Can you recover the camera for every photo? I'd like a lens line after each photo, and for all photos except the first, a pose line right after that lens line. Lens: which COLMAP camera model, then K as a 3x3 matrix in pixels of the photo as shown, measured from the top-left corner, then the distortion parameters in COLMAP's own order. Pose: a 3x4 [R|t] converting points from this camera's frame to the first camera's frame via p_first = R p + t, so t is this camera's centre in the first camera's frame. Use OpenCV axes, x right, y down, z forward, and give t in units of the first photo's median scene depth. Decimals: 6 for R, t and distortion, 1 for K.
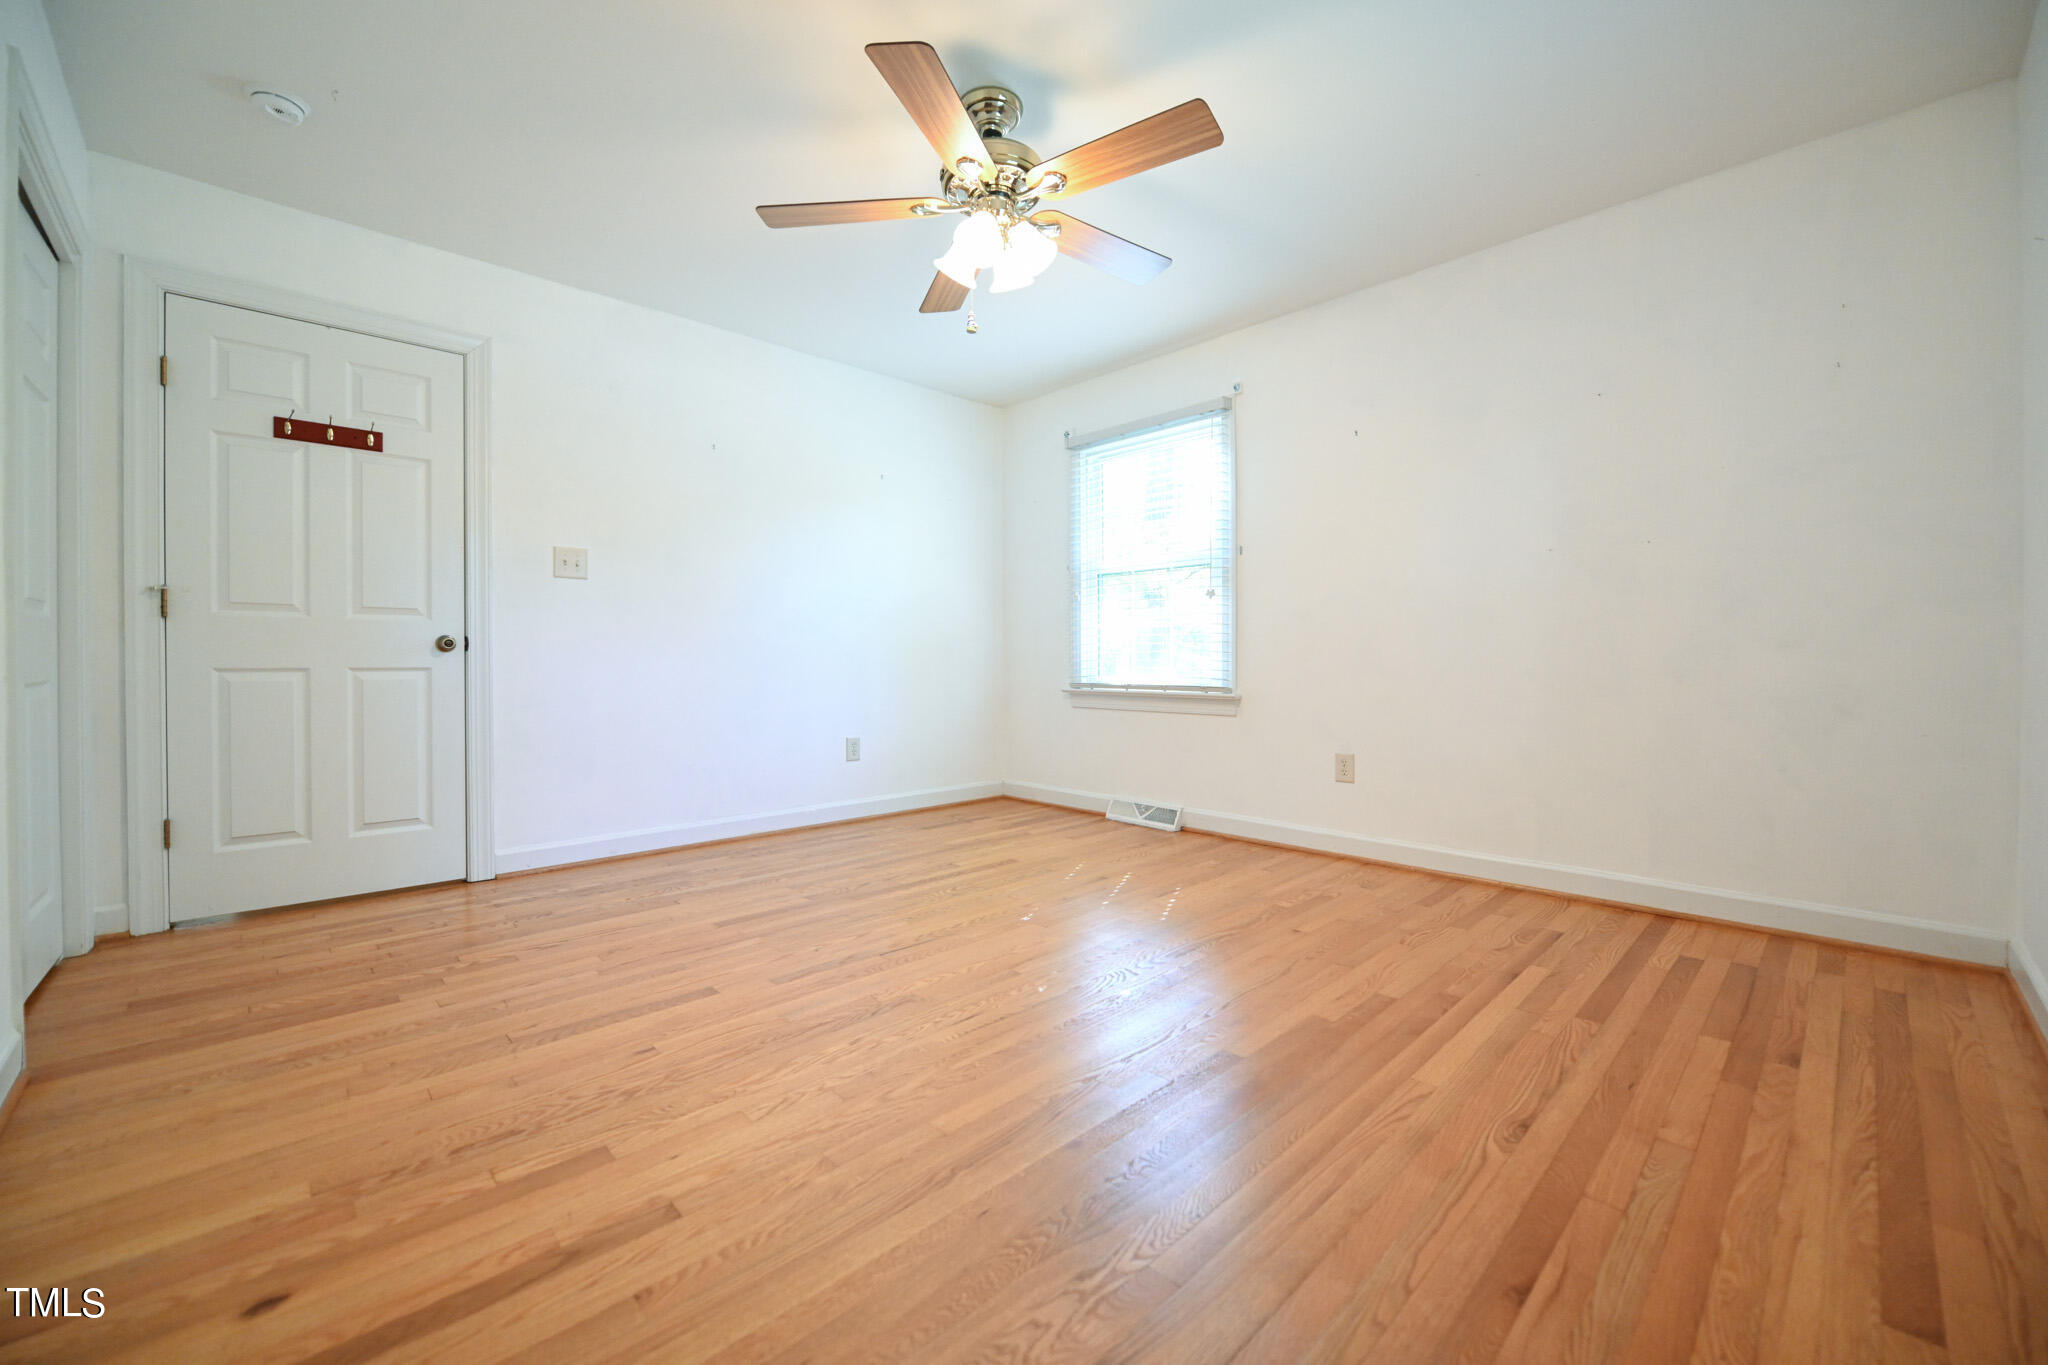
lens RADIAL K [[815.0, 0, 1004.0], [0, 815.0, 661.9], [0, 0, 1]] dist [-0.010667, -0.000016]
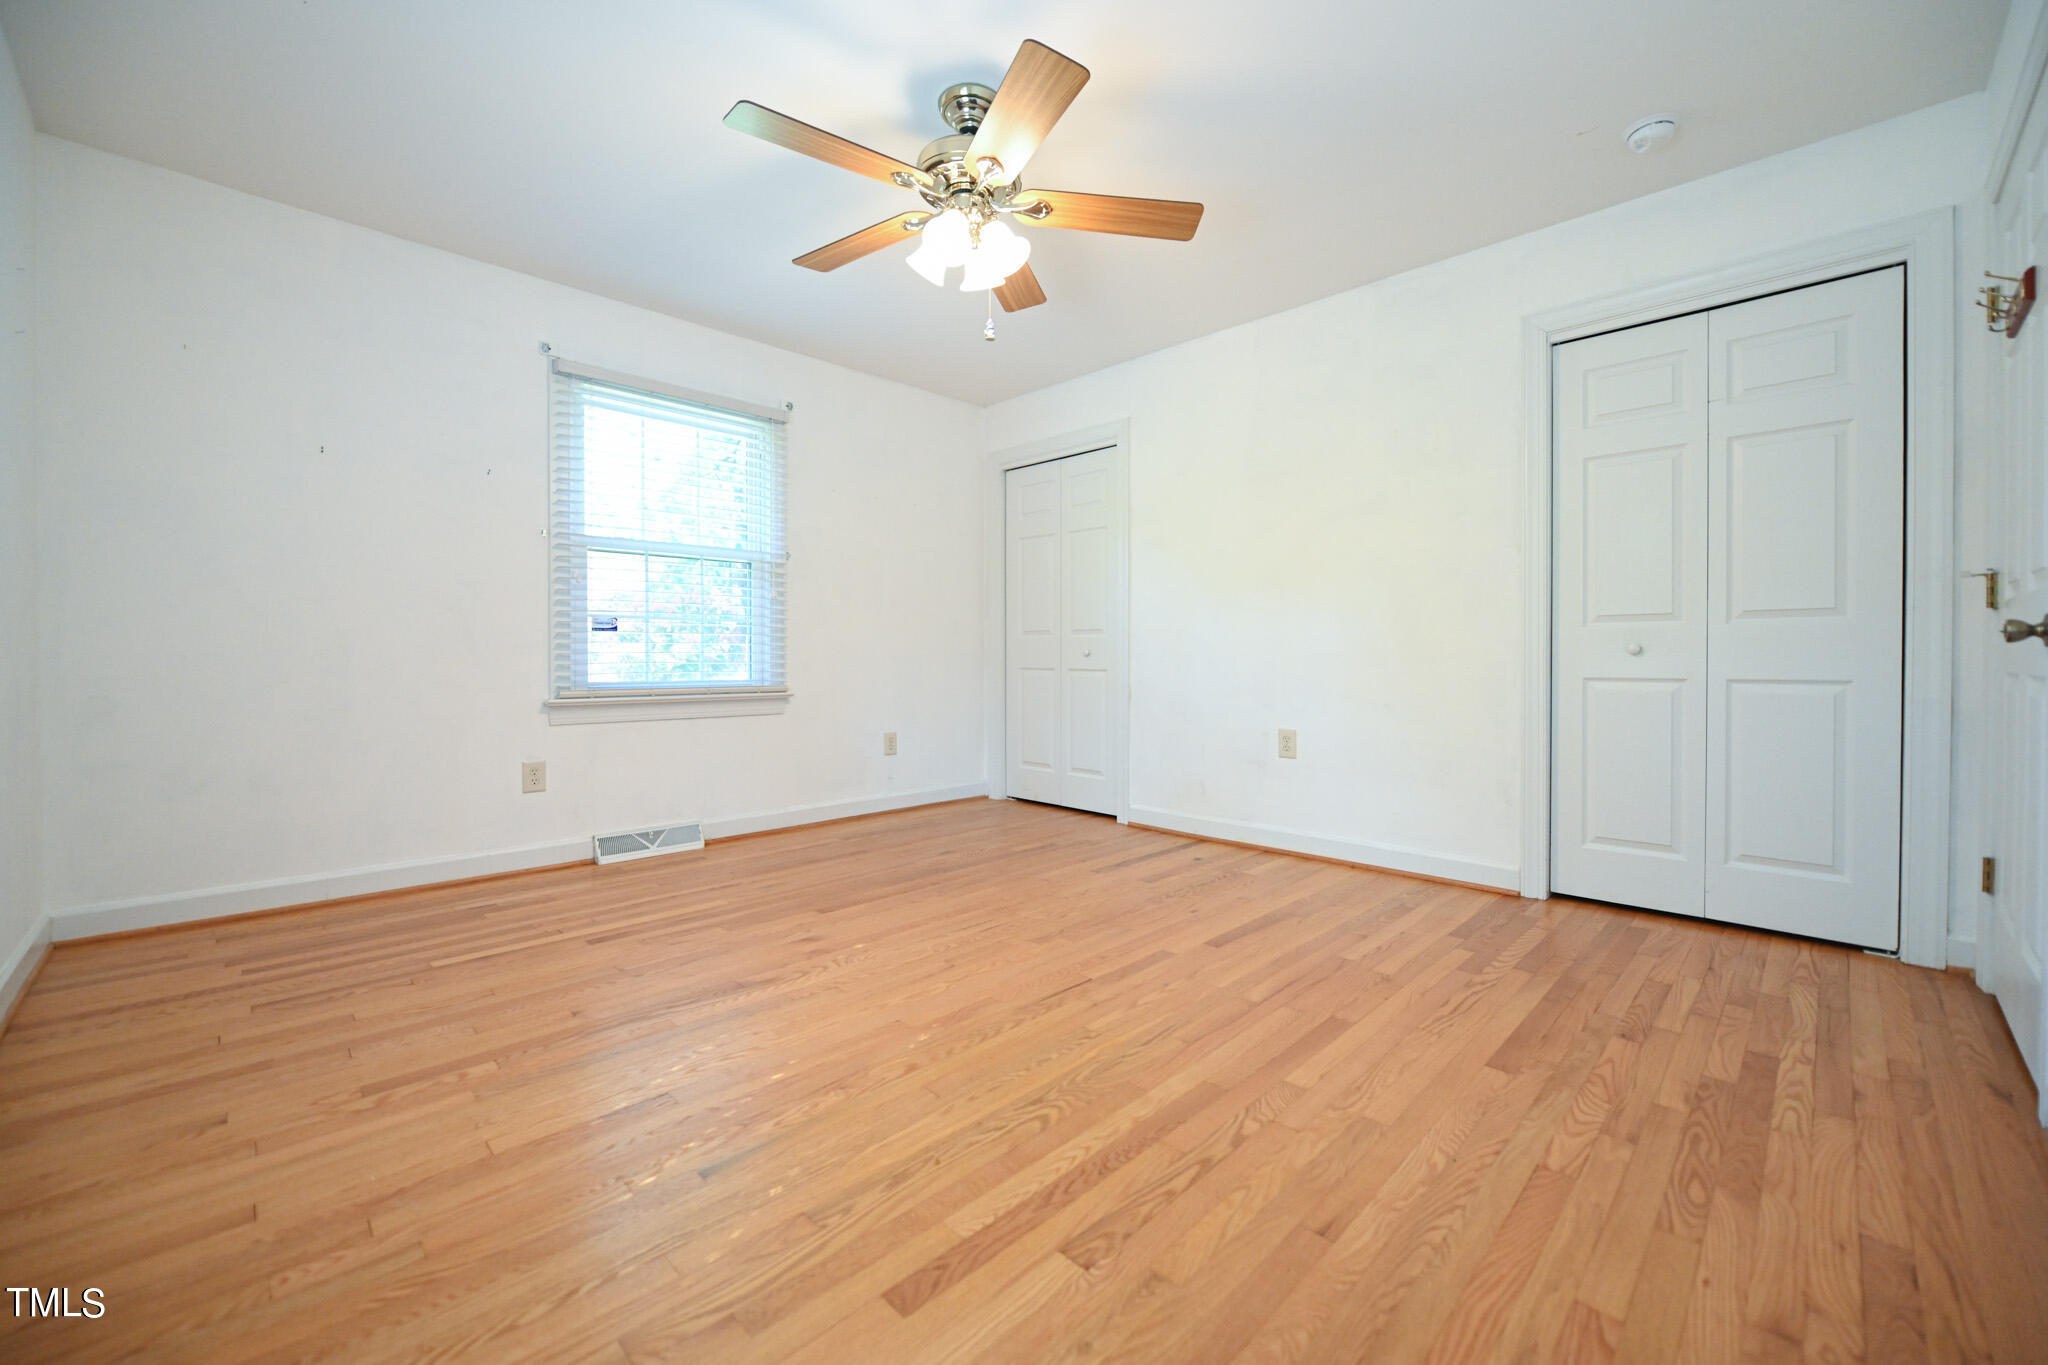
lens RADIAL K [[815.0, 0, 1011.5], [0, 815.0, 672.8], [0, 0, 1]] dist [-0.010667, -0.000016]
pose [[-0.999621, 0.001070, -0.027492, -0.034610], [0.000459, 0.999753, 0.022231, -0.010423], [0.027509, 0.022210, -0.999375, 1.861770]]
